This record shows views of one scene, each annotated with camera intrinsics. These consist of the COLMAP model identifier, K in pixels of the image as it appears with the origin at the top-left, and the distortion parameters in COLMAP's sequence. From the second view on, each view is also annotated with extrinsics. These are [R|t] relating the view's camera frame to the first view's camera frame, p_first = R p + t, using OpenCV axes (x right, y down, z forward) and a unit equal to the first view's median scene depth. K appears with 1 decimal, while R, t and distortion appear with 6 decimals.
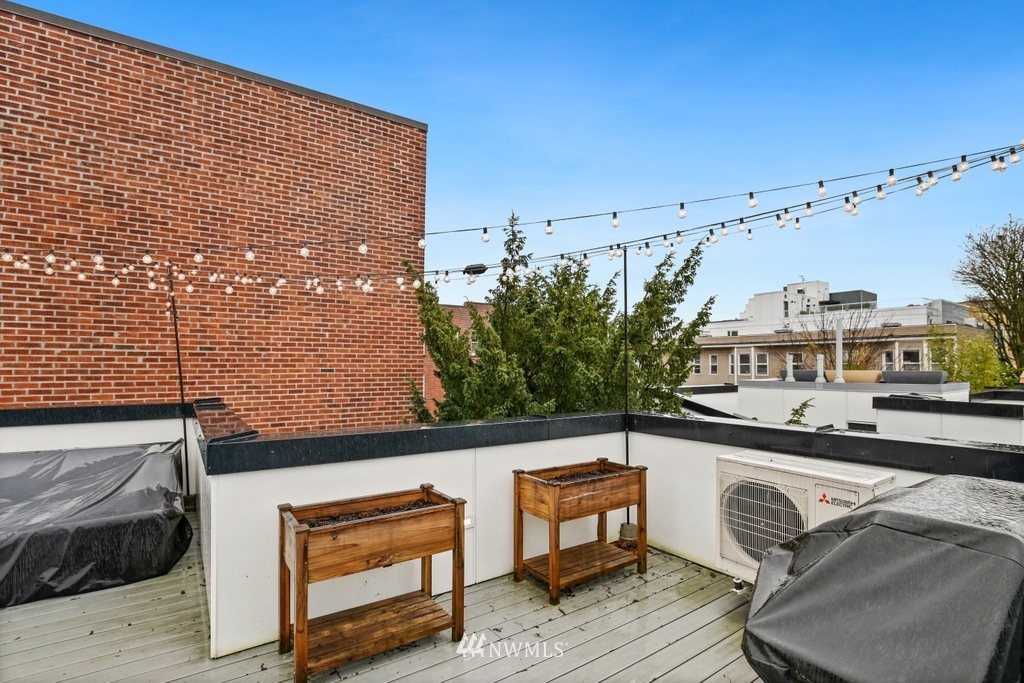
lens RADIAL K [[480.6, 0, 512.0], [0, 480.6, 341.5], [0, 0, 1]] dist [-0.028635, 0.001487]
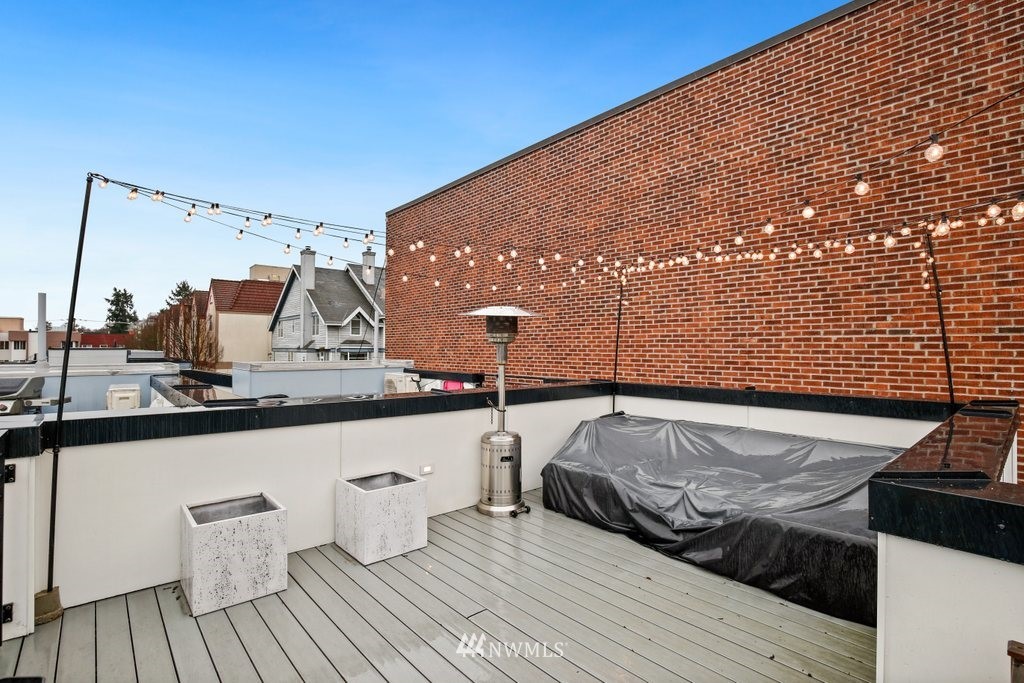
lens RADIAL K [[480.6, 0, 512.0], [0, 480.6, 341.5], [0, 0, 1]] dist [-0.028635, 0.001487]
pose [[0.118408, -0.014547, -0.992858, -0.028590], [0.042734, 0.999041, -0.009541, 0.007276], [0.992045, -0.041299, 0.118916, 0.175489]]
